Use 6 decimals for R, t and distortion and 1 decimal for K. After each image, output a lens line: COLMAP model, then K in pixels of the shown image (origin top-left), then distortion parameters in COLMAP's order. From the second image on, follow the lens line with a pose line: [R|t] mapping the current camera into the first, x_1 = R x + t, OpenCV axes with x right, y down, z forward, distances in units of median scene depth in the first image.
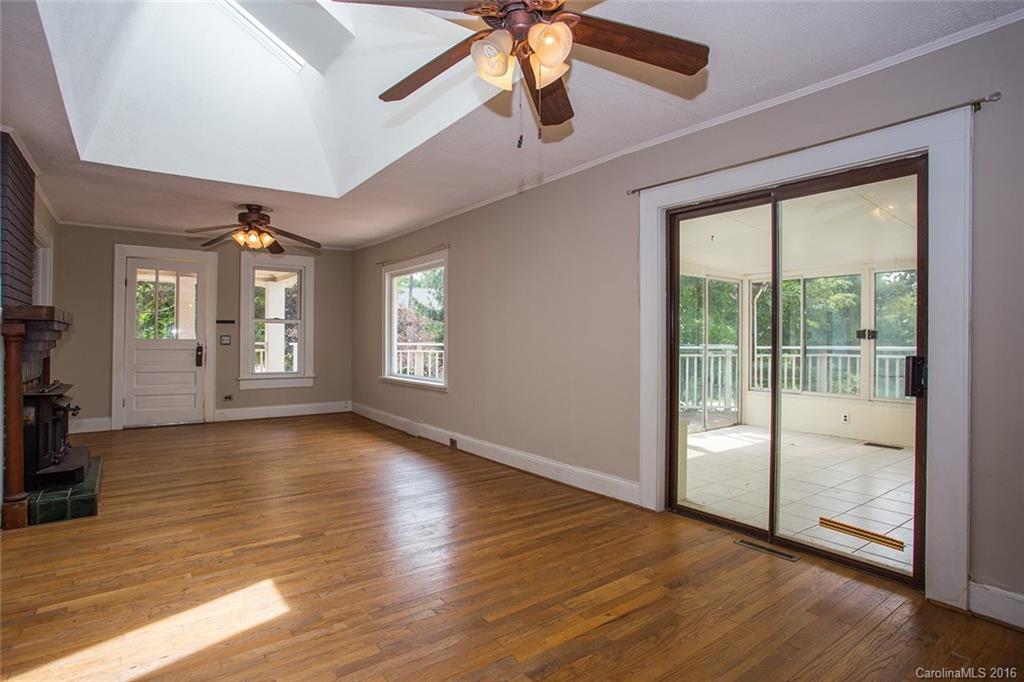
lens RADIAL K [[516.5, 0, 514.9], [0, 516.5, 343.7], [0, 0, 1]] dist [-0.025629, 0.006159]
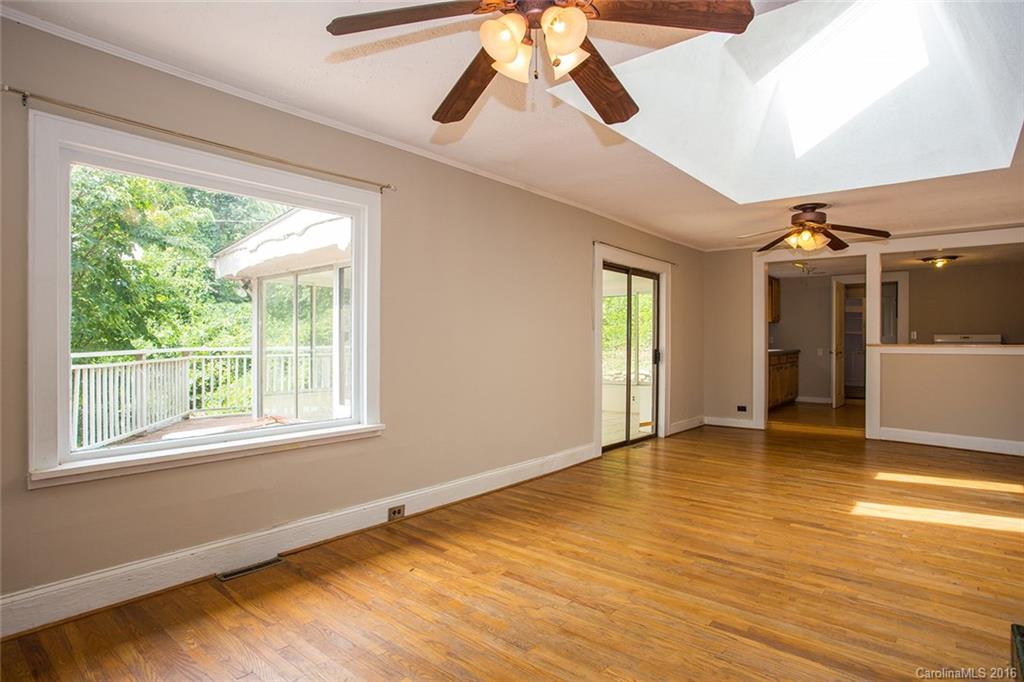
lens RADIAL K [[516.5, 0, 541.5], [0, 516.5, 341.6], [0, 0, 1]] dist [-0.025629, 0.006159]
pose [[-0.233925, 0.001625, 0.972253, -1.413786], [0.003685, 0.999993, -0.000785, -0.012383], [-0.972248, 0.003399, -0.233930, 1.853852]]
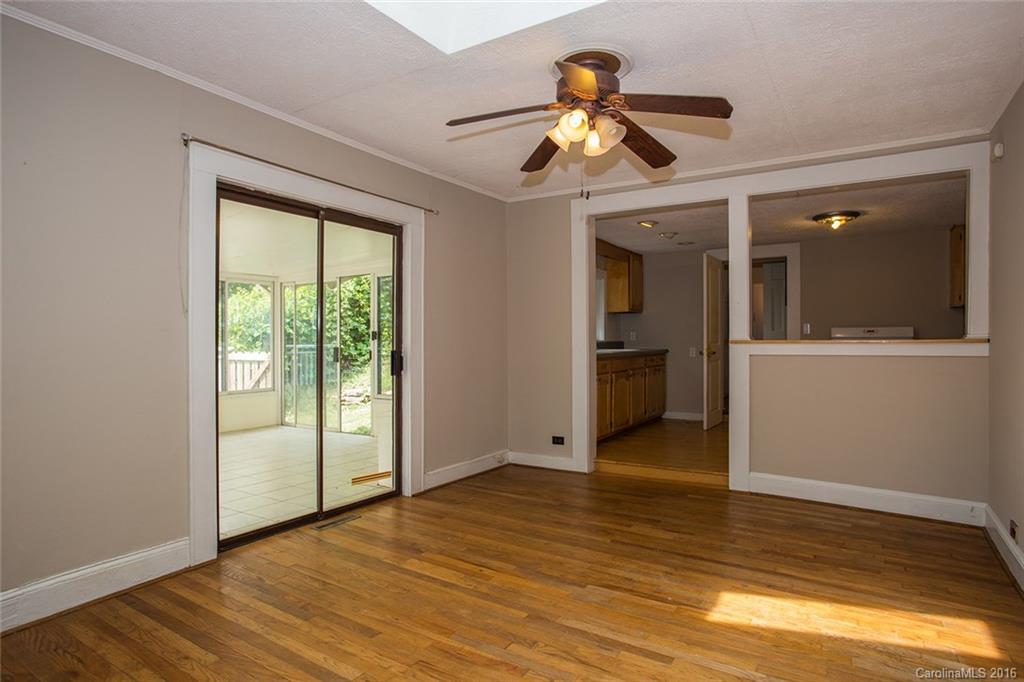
lens RADIAL K [[549.1, 0, 506.9], [0, 549.1, 340.5], [0, 0, 1]] dist [-0.052342, 0.005224]
pose [[-0.334765, 0.004948, 0.942289, -0.791117], [0.009988, 0.999949, -0.001703, -0.000763], [-0.942249, 0.008841, -0.334797, 1.046571]]
